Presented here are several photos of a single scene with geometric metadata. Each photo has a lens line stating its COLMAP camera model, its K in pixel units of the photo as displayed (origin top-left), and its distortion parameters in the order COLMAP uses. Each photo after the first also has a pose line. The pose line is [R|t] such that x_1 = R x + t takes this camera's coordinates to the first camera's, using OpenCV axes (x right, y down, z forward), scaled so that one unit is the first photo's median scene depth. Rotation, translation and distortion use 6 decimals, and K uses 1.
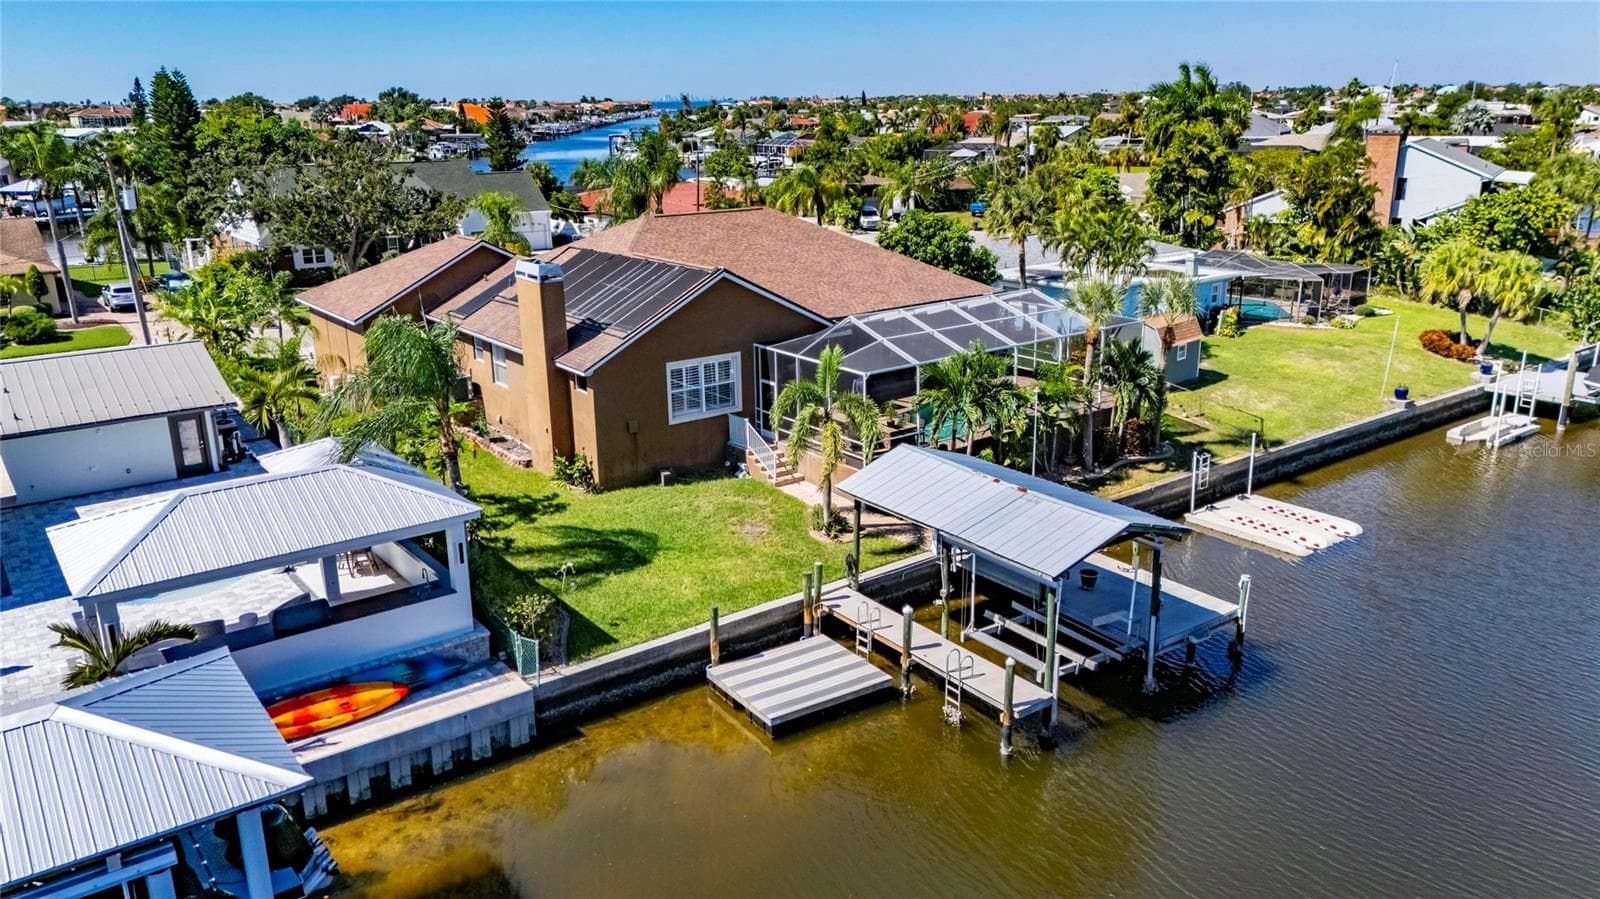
lens RADIAL K [[1176.4, 0, 799.9], [0, 1176.4, 458.8], [0, 0, 1]] dist [0.063098, -0.057717]
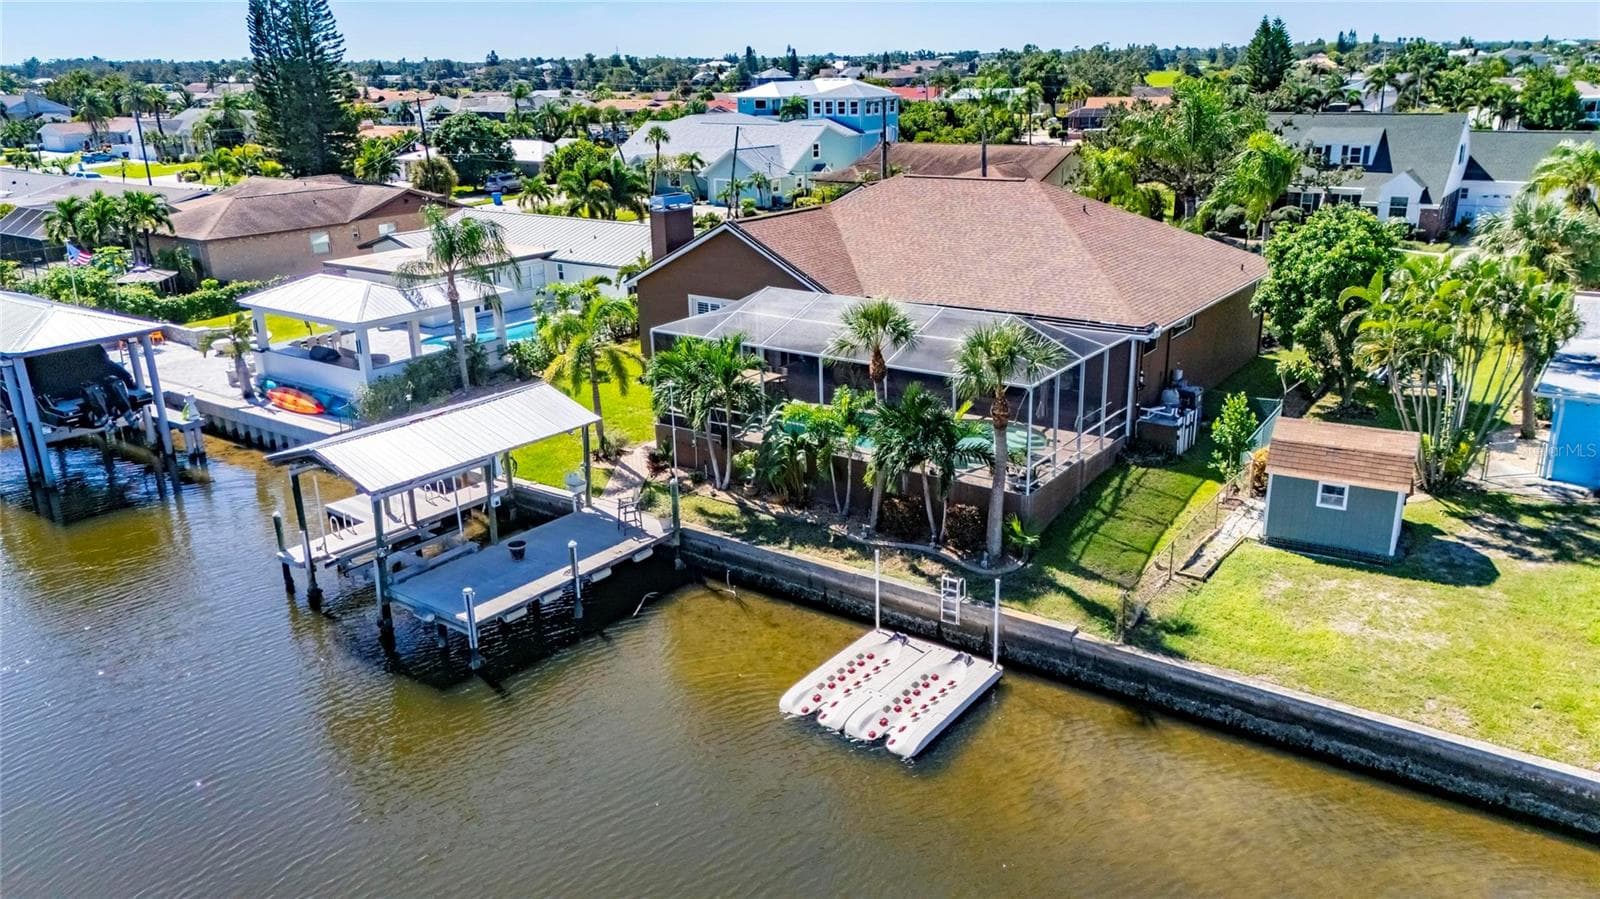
lens RADIAL K [[1176.4, 0, 796.5], [0, 1176.4, 459.5], [0, 0, 1]] dist [0.063098, -0.057717]
pose [[0.293010, 0.312891, -0.903462, 1.101905], [-0.264726, 0.934544, 0.237799, -0.252540], [0.918730, 0.169492, 0.356661, 0.768227]]
